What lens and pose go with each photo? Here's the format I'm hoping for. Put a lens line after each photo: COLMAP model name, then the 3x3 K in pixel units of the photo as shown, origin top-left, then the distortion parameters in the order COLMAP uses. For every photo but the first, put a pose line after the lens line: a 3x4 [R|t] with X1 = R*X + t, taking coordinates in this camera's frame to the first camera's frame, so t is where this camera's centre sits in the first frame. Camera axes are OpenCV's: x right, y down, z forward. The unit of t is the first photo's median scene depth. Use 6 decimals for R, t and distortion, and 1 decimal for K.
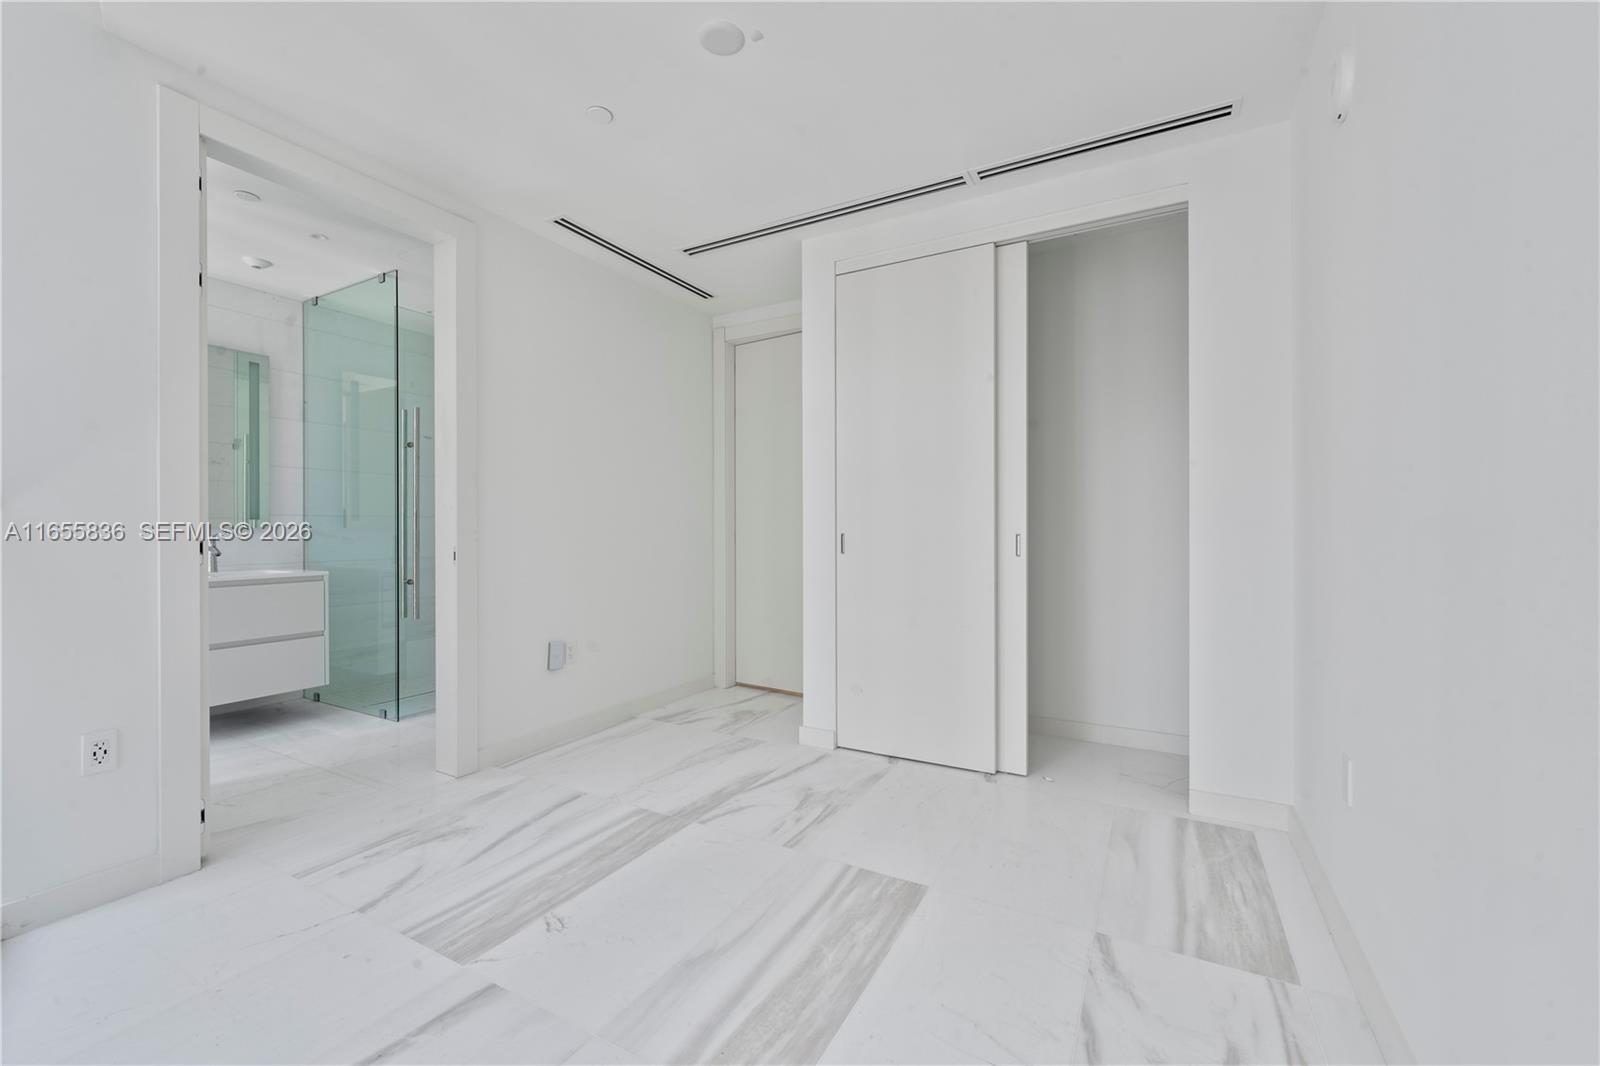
lens RADIAL K [[644.1, 0, 800.0], [0, 644.1, 533.0], [0, 0, 1]] dist [-0.000261, -0.000387]
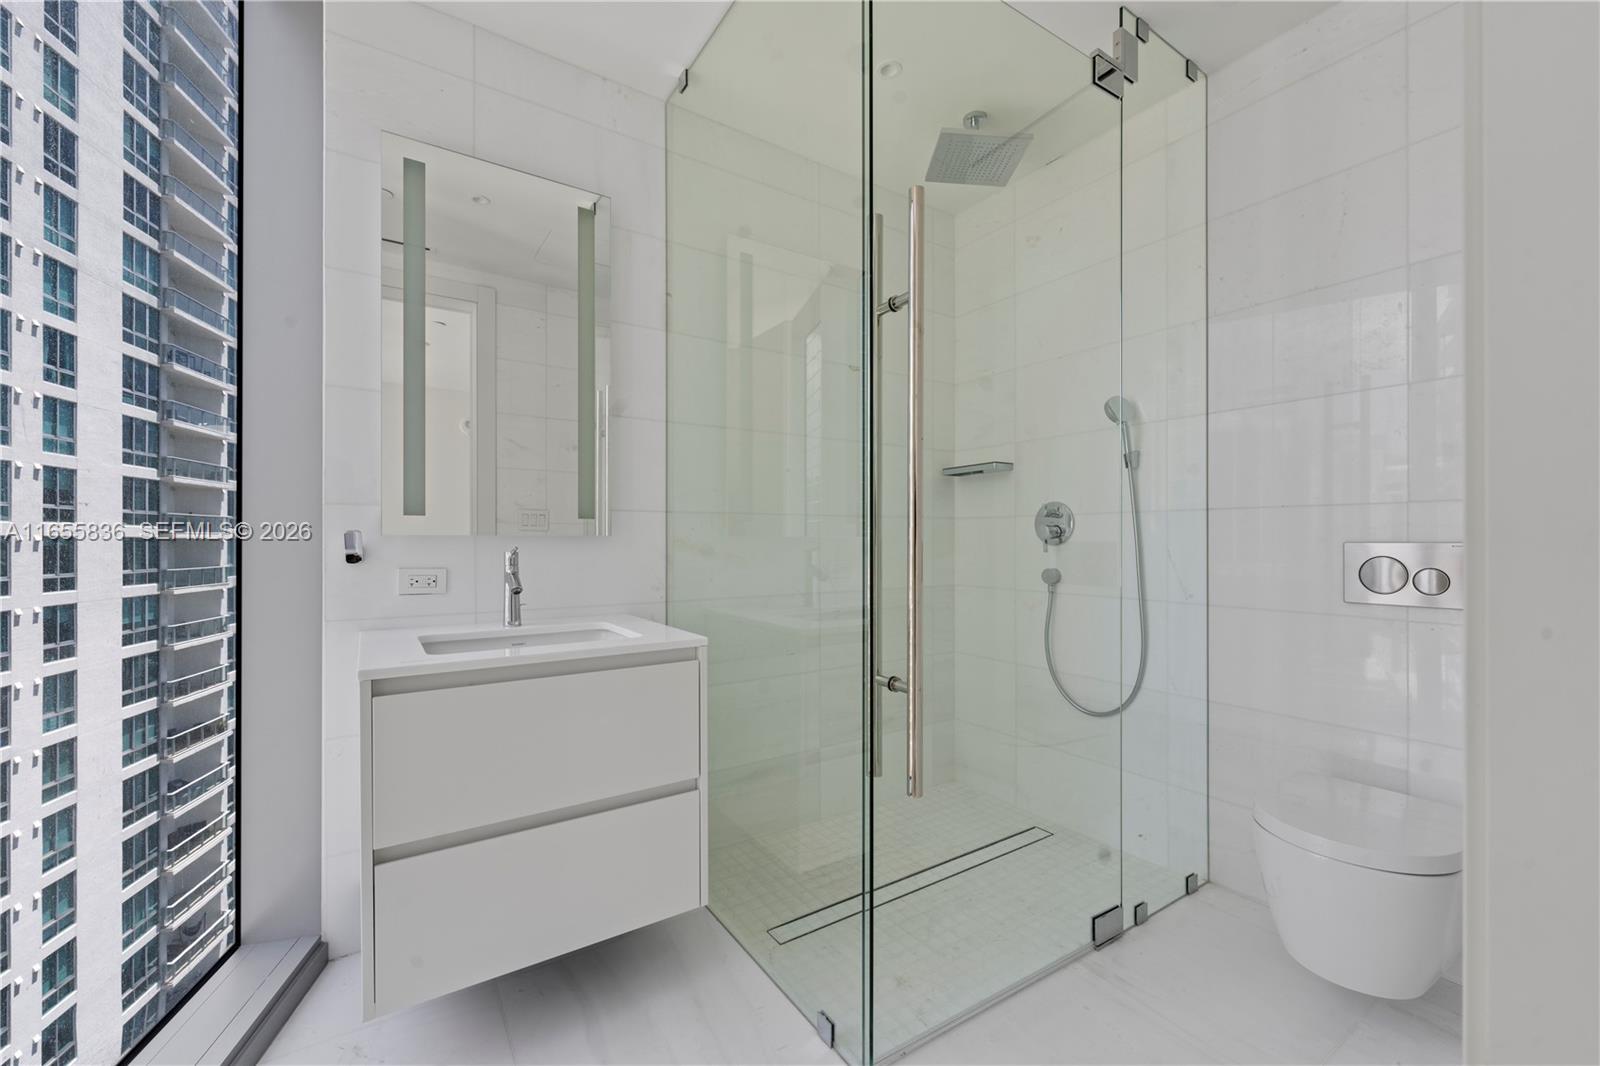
lens RADIAL K [[644.1, 0, 800.0], [0, 644.1, 533.0], [0, 0, 1]] dist [-0.000261, -0.000387]
pose [[0.886250, -0.007819, -0.463141, -0.482698], [0.001481, 0.999900, -0.014047, -0.003286], [0.463205, 0.011763, 0.886173, 0.653726]]
